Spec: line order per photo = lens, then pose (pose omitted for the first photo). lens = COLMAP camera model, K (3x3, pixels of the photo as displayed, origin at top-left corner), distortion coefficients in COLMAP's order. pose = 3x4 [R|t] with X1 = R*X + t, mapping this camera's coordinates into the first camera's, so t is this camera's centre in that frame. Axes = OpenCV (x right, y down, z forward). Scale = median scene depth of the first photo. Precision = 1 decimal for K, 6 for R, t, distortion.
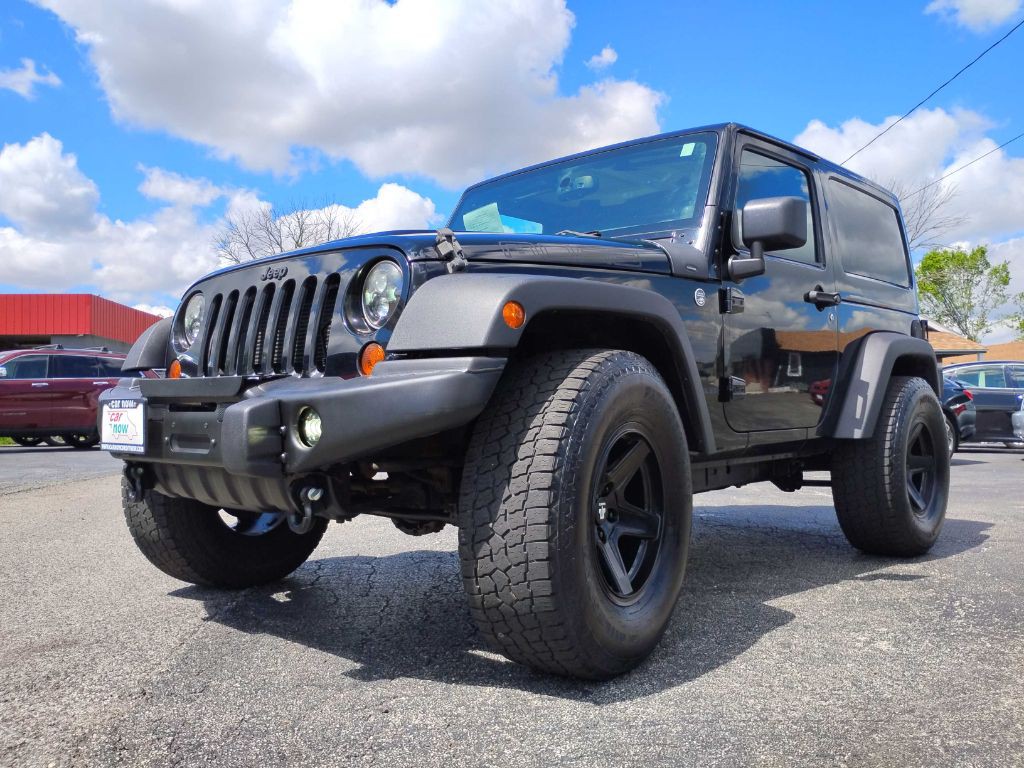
lens RADIAL K [[842.2, 0, 516.3], [0, 842.2, 383.6], [0, 0, 1]] dist [0.058843, -0.078420]
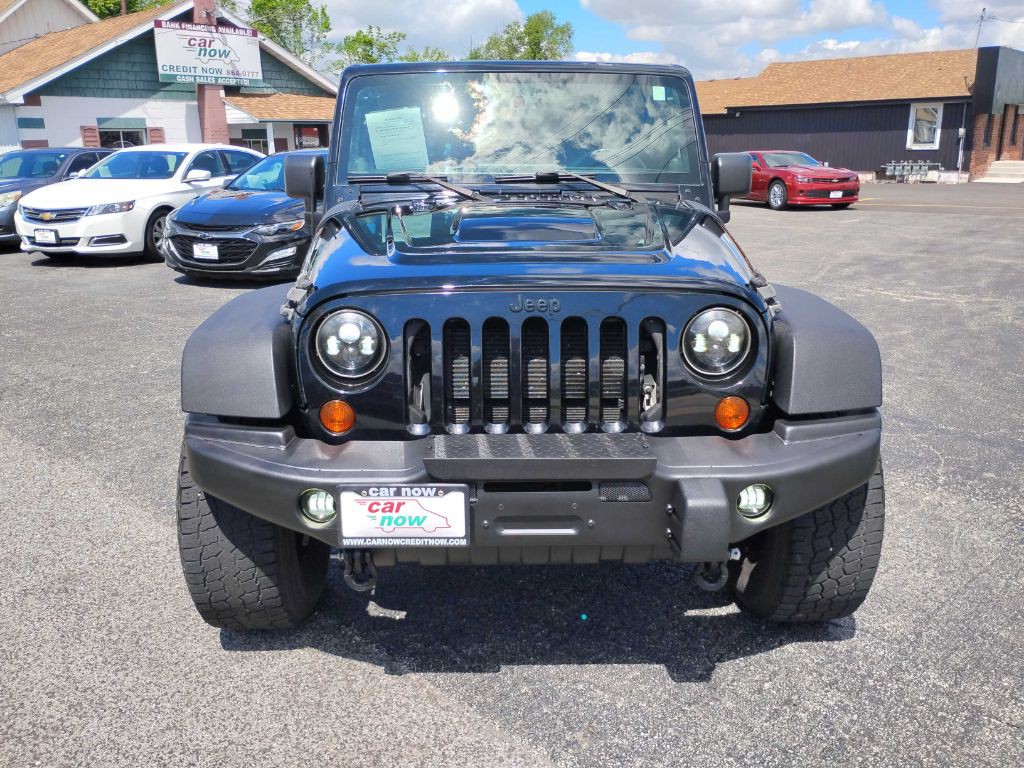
lens RADIAL K [[850.1, 0, 512.0], [0, 850.1, 384.0], [0, 0, 1]] dist [0.061424, -0.087772]
pose [[0.733804, -0.185478, 0.653551, -1.022688], [-0.016223, 0.956950, 0.289798, -0.351428], [-0.679167, -0.223258, 0.699205, 0.450211]]
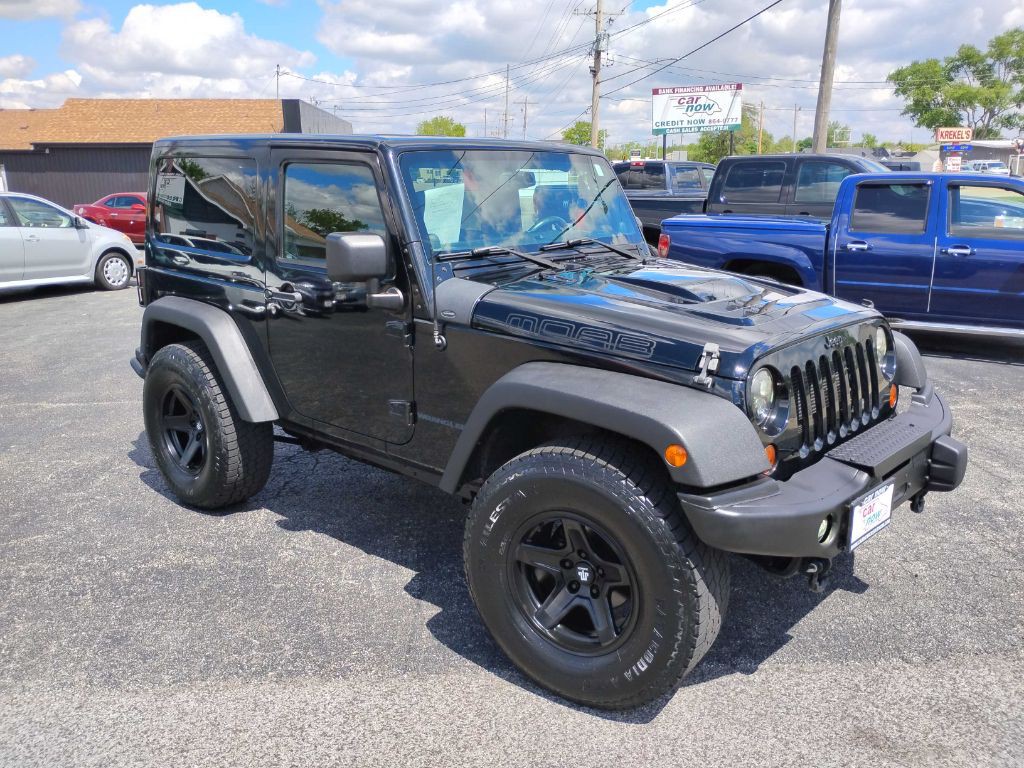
lens RADIAL K [[842.2, 0, 516.3], [0, 842.2, 383.6], [0, 0, 1]] dist [0.058843, -0.078420]
pose [[0.017389, -0.237404, 0.971255, -1.654736], [-0.023279, 0.971043, 0.237769, -0.396095], [-0.999578, -0.026744, 0.011359, 1.630806]]
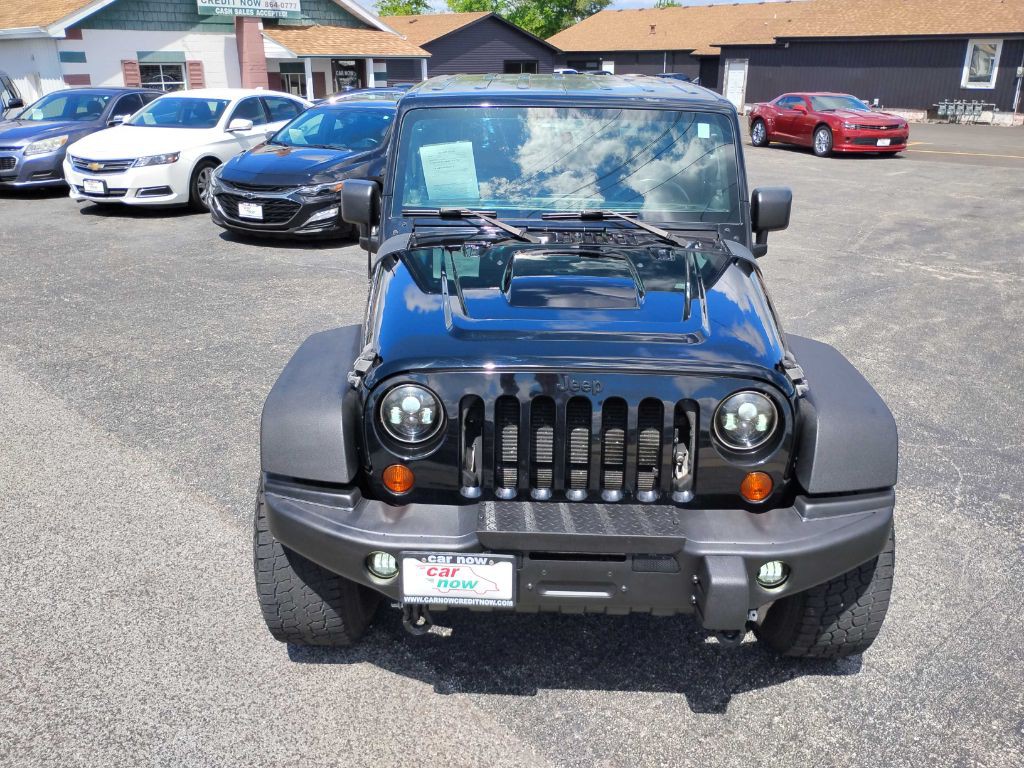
lens RADIAL K [[850.1, 0, 512.0], [0, 850.1, 384.0], [0, 0, 1]] dist [0.061424, -0.087772]
pose [[0.761599, -0.218565, 0.610079, -1.065823], [-0.031630, 0.927751, 0.371858, -0.557983], [-0.647276, -0.302503, 0.699661, 0.443144]]
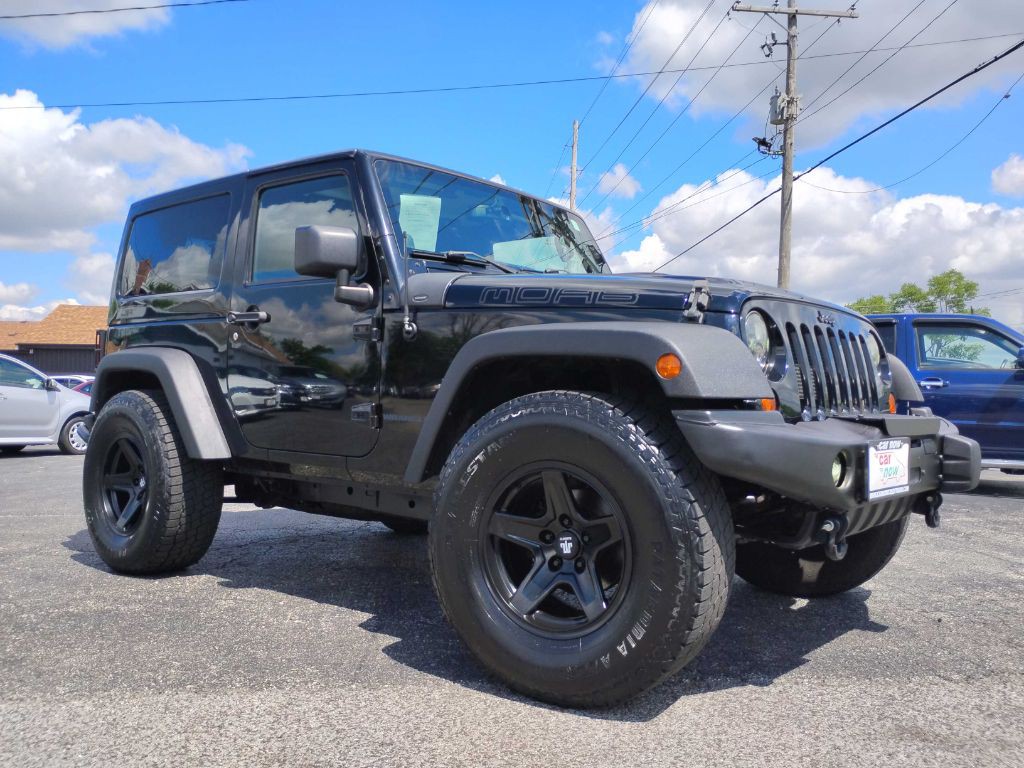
lens RADIAL K [[839.6, 0, 516.4], [0, 839.6, 385.4], [0, 0, 1]] dist [0.062761, -0.075438]
pose [[-0.011385, 0.017793, 0.999777, -1.587839], [-0.034494, 0.999240, -0.018176, -0.011556], [-0.999340, -0.034693, -0.010762, 1.621110]]
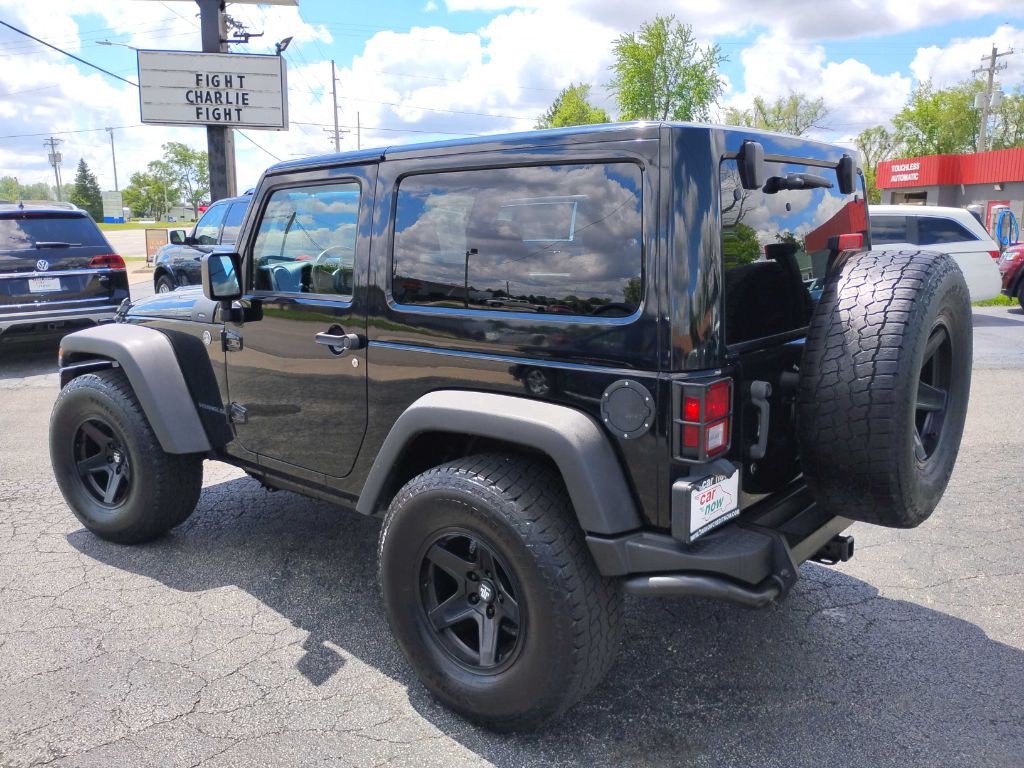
lens RADIAL K [[842.2, 0, 516.3], [0, 842.2, 383.6], [0, 0, 1]] dist [0.058843, -0.078420]
pose [[0.046378, 0.195923, -0.979522, 2.002444], [0.027319, 0.979962, 0.197304, -0.366298], [0.998550, -0.035910, 0.040096, 1.860524]]
